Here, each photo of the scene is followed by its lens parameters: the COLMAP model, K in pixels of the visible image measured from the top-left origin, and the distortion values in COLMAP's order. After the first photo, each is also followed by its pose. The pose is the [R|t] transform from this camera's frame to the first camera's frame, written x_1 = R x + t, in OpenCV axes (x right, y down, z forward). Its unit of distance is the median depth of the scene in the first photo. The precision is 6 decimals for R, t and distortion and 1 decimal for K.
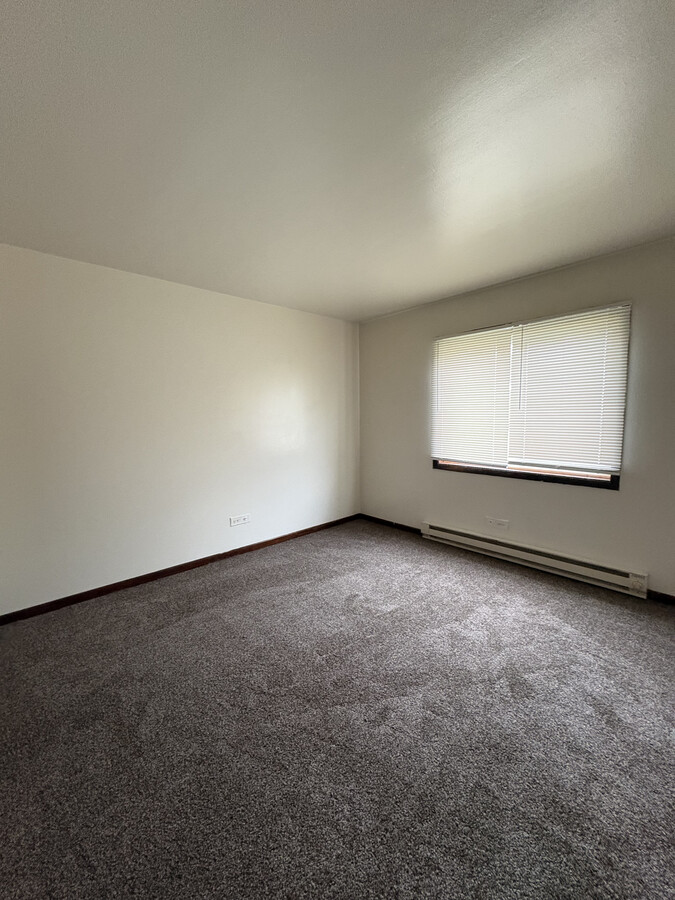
lens RADIAL K [[364.0, 0, 275.7], [0, 364.0, 448.3], [0, 0, 1]] dist [0.000826, 0.000136]
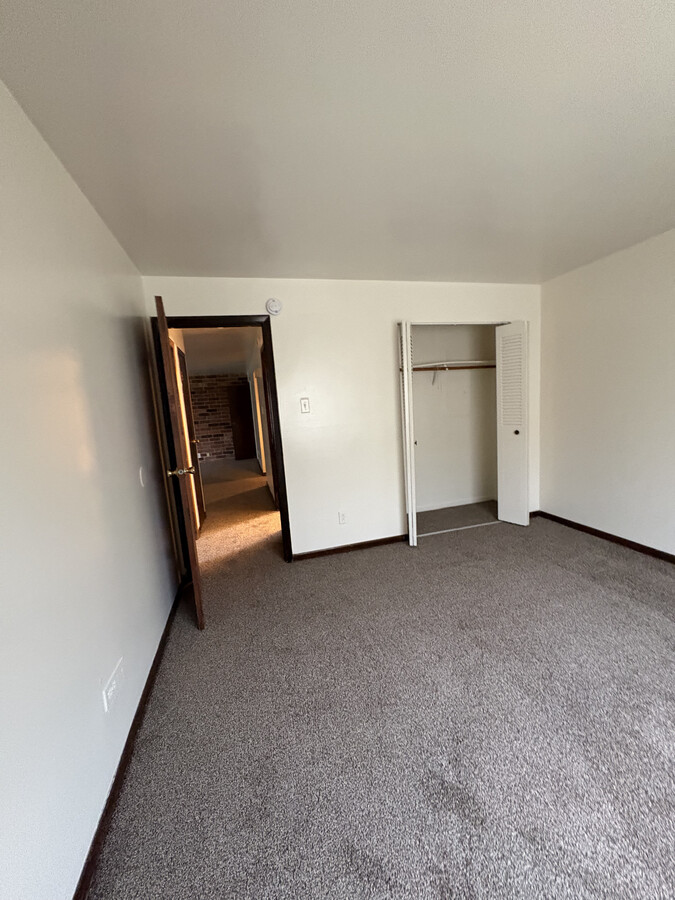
lens RADIAL K [[358.5, 0, 337.5], [0, 358.5, 450.0], [0, 0, 1]] dist [0.000860, 0.000527]
pose [[-0.404912, 0.164256, -0.899481, 0.923462], [-0.001828, 0.983585, 0.180437, -0.069006], [0.914354, 0.074705, -0.397965, 0.776822]]
